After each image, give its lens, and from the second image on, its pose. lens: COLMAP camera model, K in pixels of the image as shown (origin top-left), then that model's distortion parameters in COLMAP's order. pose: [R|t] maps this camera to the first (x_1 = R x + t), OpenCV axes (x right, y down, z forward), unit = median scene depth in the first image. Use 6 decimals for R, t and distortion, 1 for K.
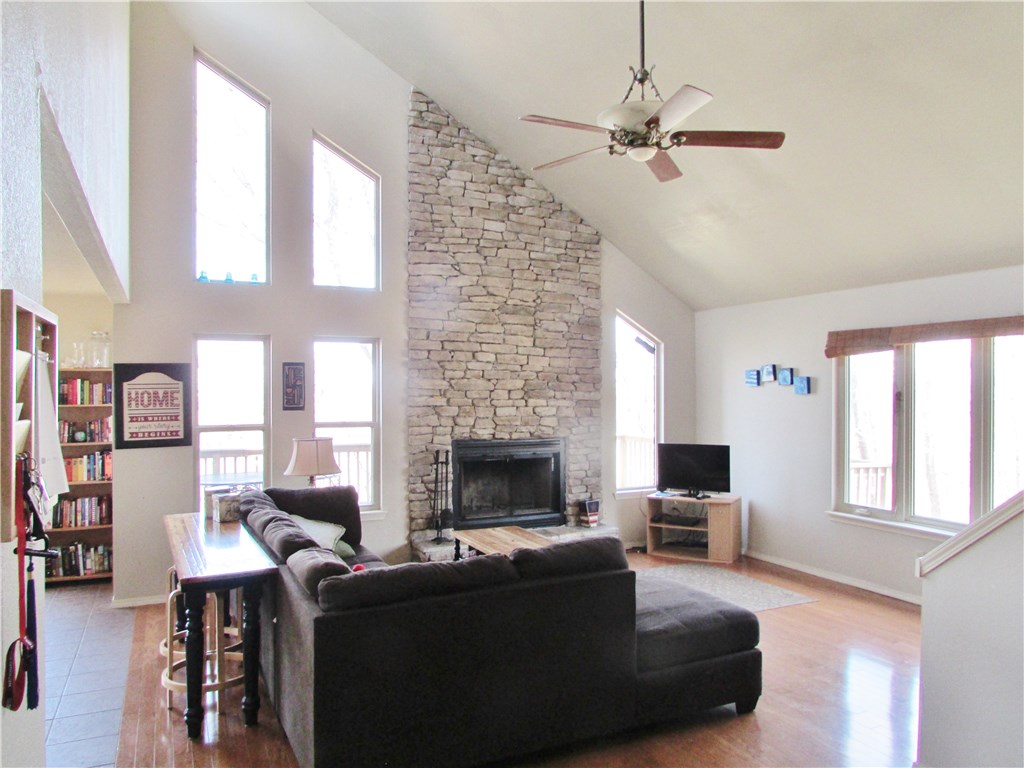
lens RADIAL K [[731.4, 0, 512.0], [0, 731.4, 384.0], [0, 0, 1]] dist [-0.030000, 0.011580]
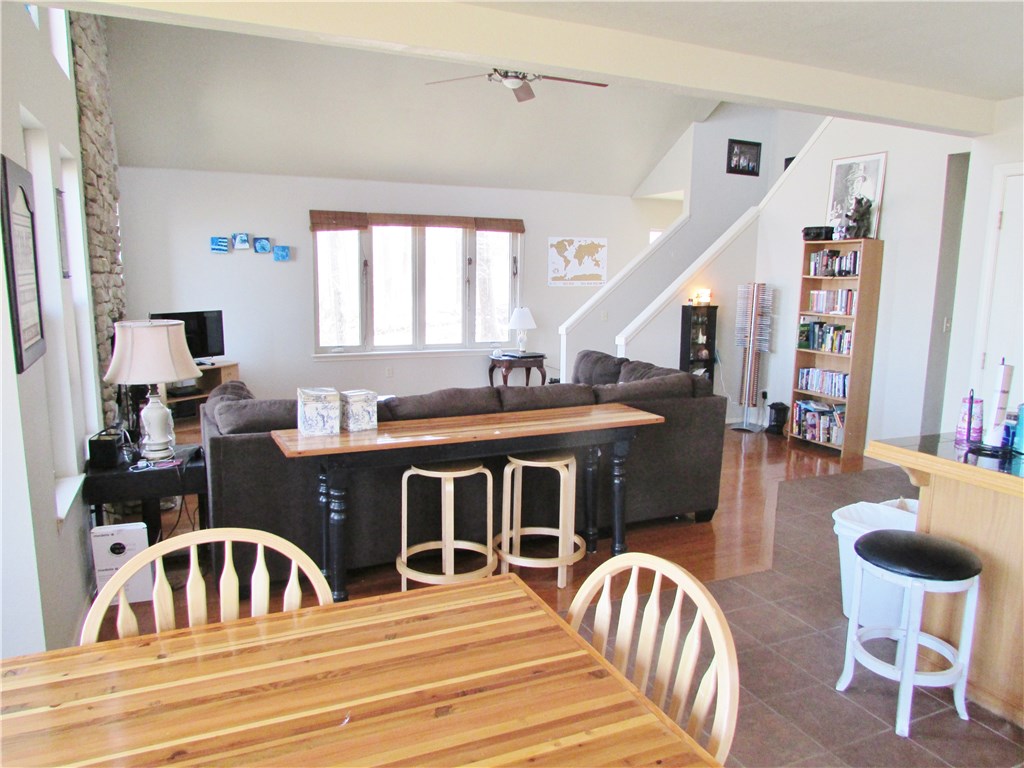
lens RADIAL K [[731.4, 0, 512.0], [0, 731.4, 384.0], [0, 0, 1]] dist [-0.030000, 0.011580]
pose [[0.018202, -0.129979, 0.991350, -0.872304], [-0.012335, 0.991409, 0.130213, 0.059238], [-0.999758, -0.014598, 0.016442, 0.665012]]
